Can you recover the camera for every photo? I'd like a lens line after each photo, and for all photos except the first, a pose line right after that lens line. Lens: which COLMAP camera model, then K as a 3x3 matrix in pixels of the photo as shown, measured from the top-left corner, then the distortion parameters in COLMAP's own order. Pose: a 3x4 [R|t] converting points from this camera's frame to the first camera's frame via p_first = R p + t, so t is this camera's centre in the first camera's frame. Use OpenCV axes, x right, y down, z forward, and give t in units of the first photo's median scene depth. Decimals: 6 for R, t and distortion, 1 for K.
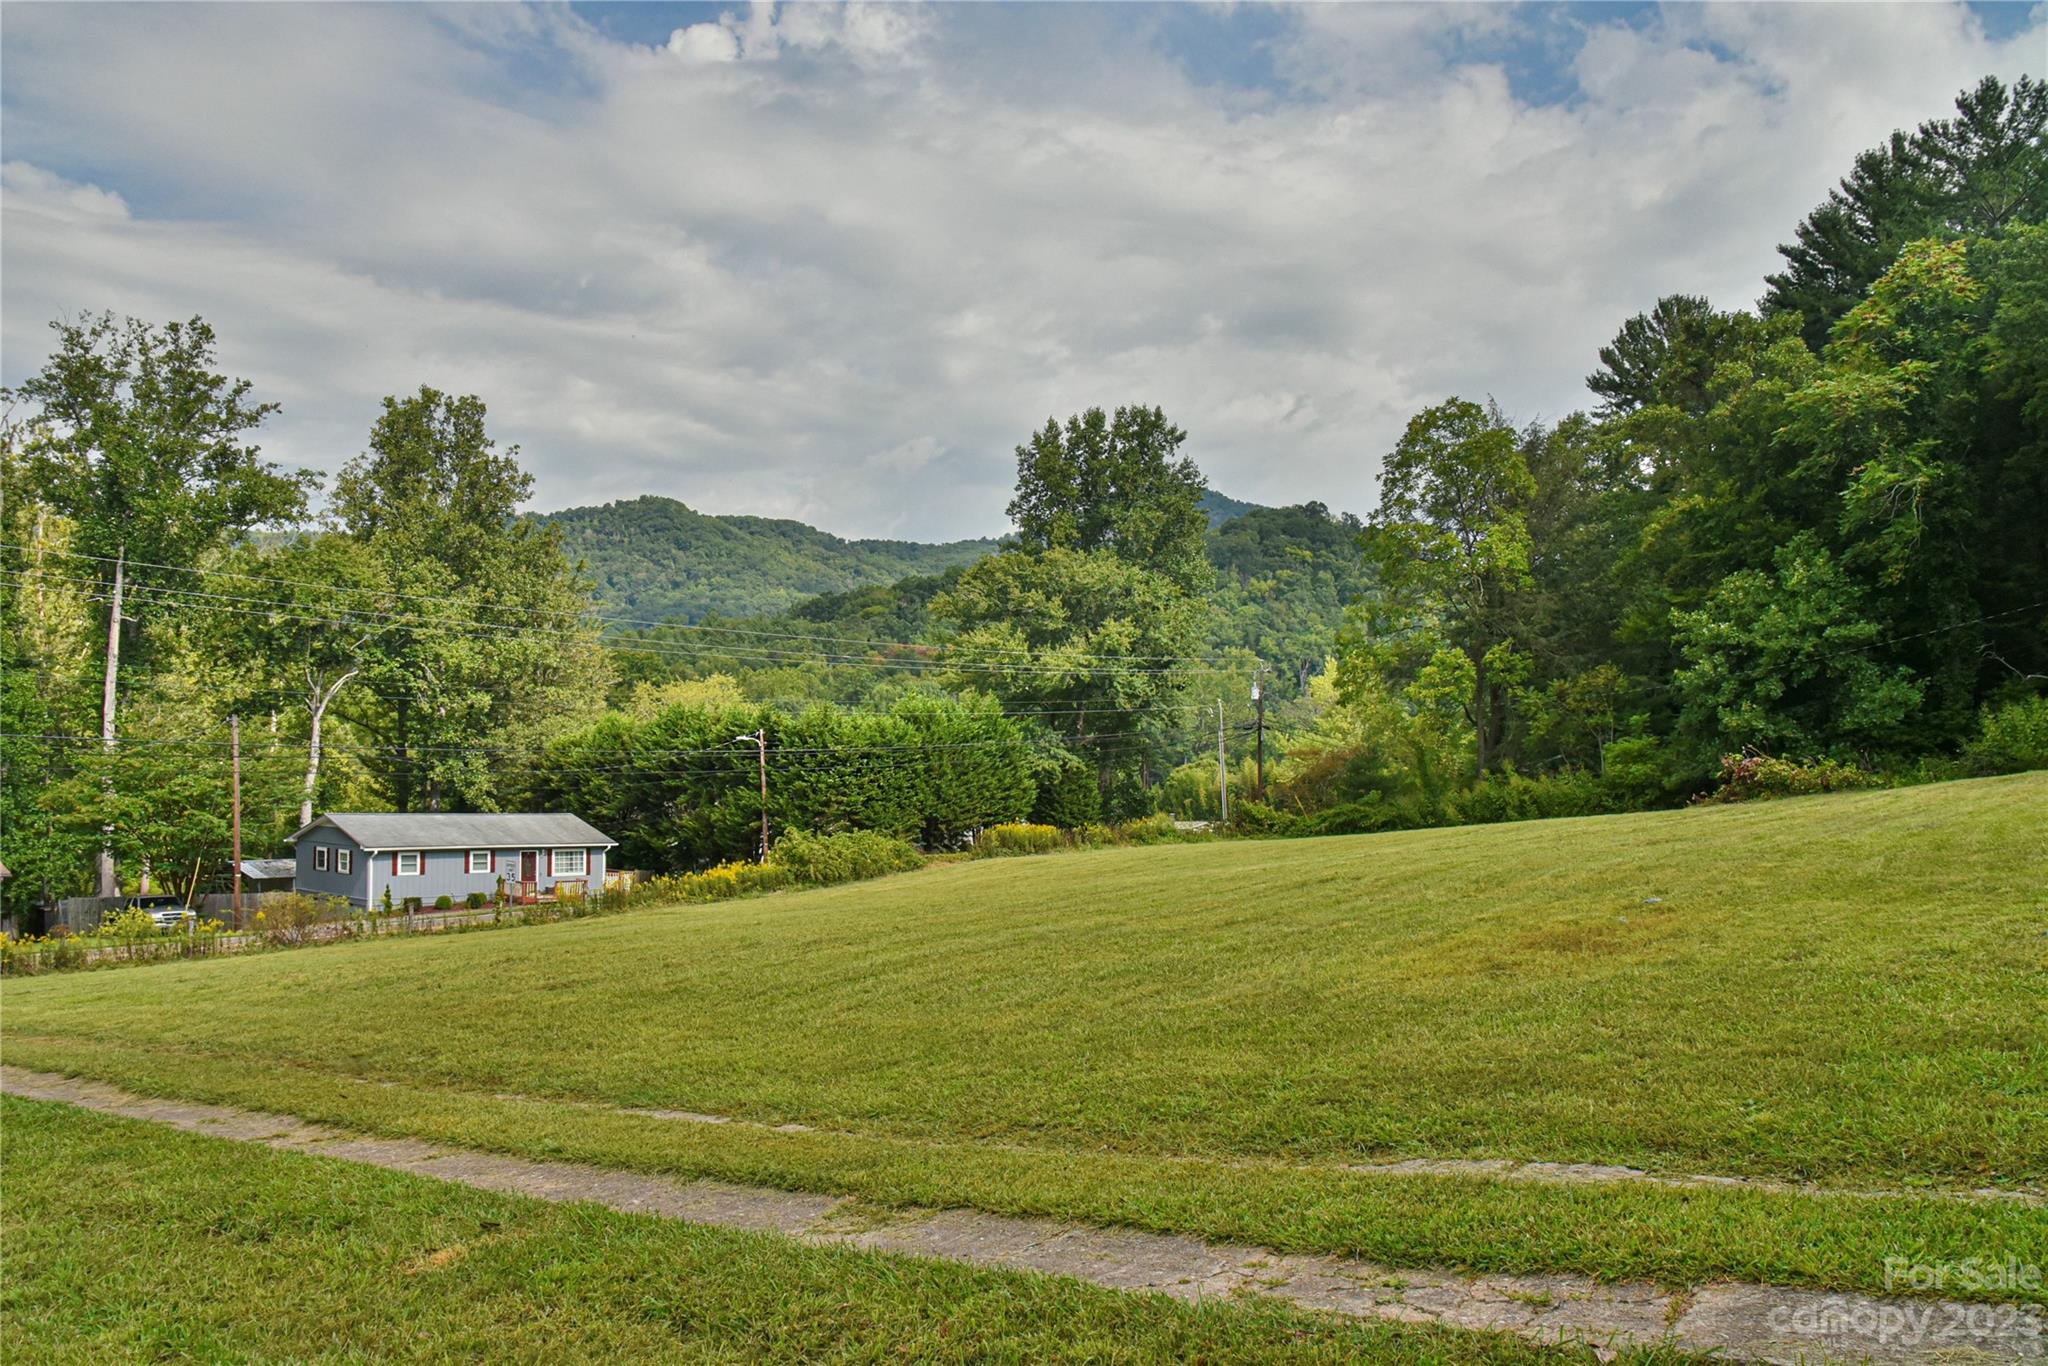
lens RADIAL K [[1464.0, 0, 1053.0], [0, 1464.0, 778.6], [0, 0, 1]] dist [-0.107216, 0.055416]
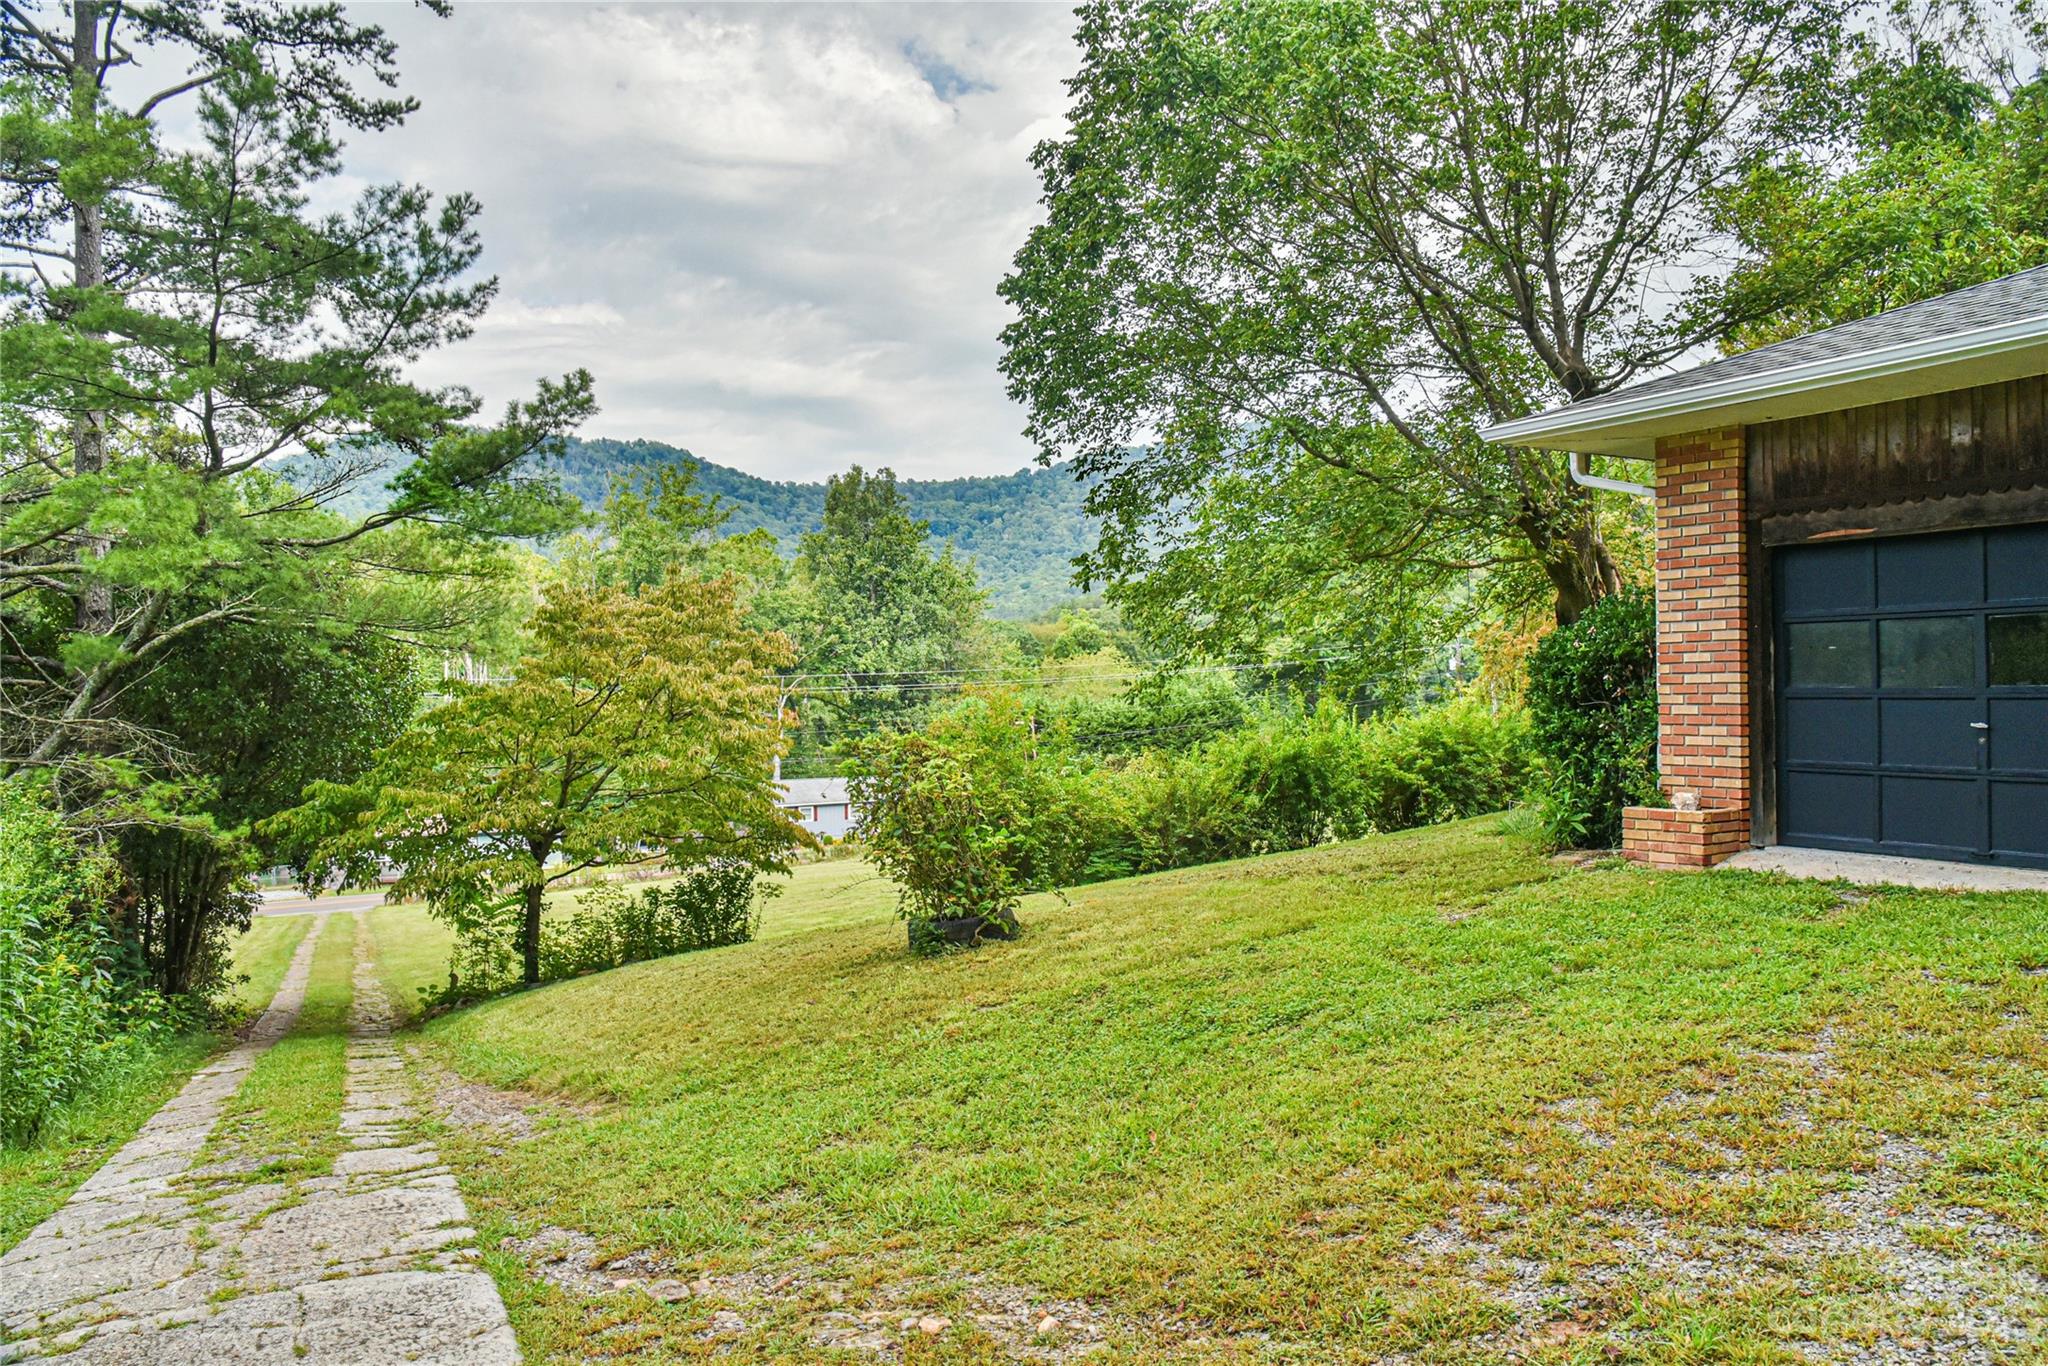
lens RADIAL K [[1400.2, 0, 1010.6], [0, 1400.2, 718.2], [0, 0, 1]] dist [-0.124297, 0.069110]
pose [[0.892068, -0.022361, -0.451347, 0.367448], [0.036164, 0.999104, 0.021976, -0.059615], [0.450452, -0.035927, 0.892078, -0.191934]]
